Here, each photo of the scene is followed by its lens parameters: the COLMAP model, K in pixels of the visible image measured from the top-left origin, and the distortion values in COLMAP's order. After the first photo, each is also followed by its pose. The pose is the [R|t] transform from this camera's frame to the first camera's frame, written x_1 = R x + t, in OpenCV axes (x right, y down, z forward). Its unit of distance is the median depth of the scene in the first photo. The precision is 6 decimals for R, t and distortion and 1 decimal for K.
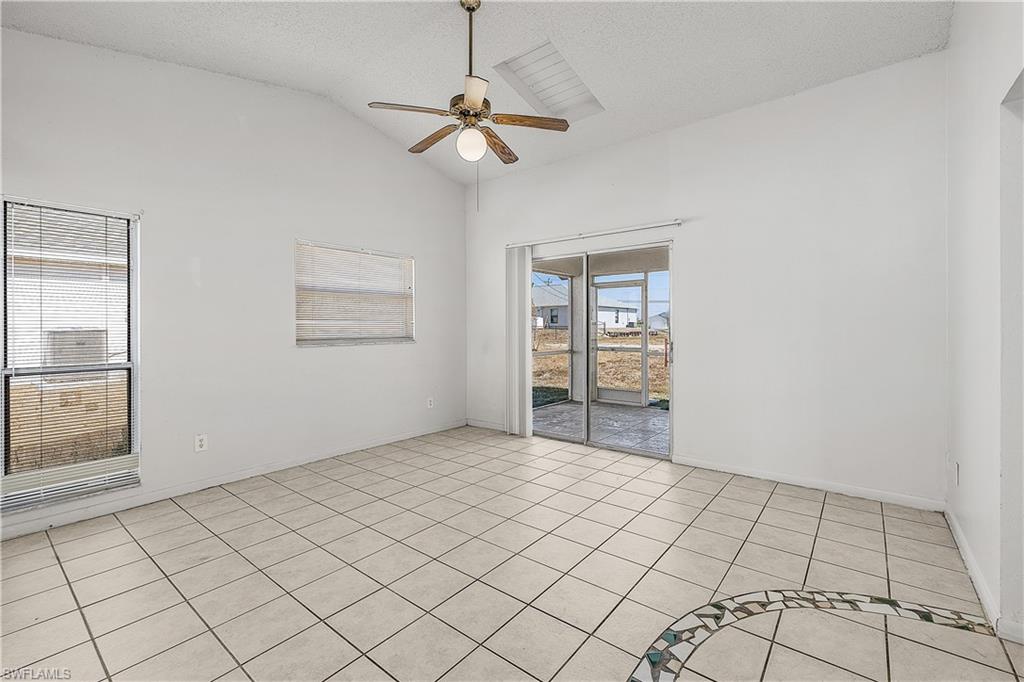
lens RADIAL K [[442.0, 0, 511.1], [0, 442.0, 328.8], [0, 0, 1]] dist [0.002520, 0.000063]
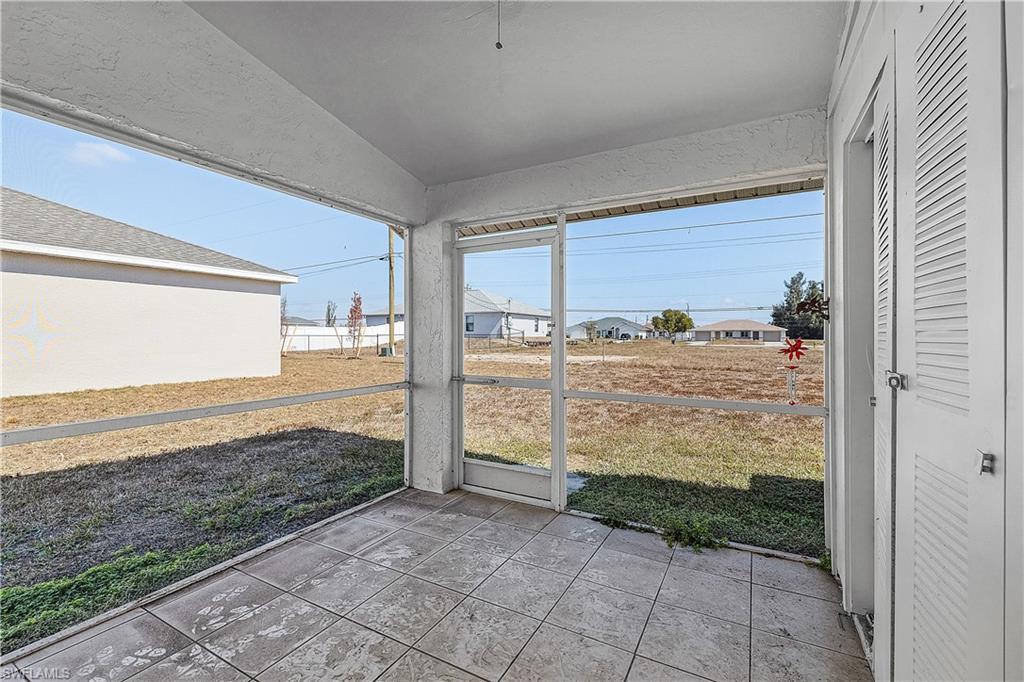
lens RADIAL K [[442.0, 0, 511.1], [0, 442.0, 328.8], [0, 0, 1]] dist [0.002520, 0.000063]
pose [[0.985207, 0.008478, 0.171160, 0.106233], [-0.005104, 0.999784, -0.020140, 0.000075], [-0.171294, 0.018969, 0.985037, 0.336659]]
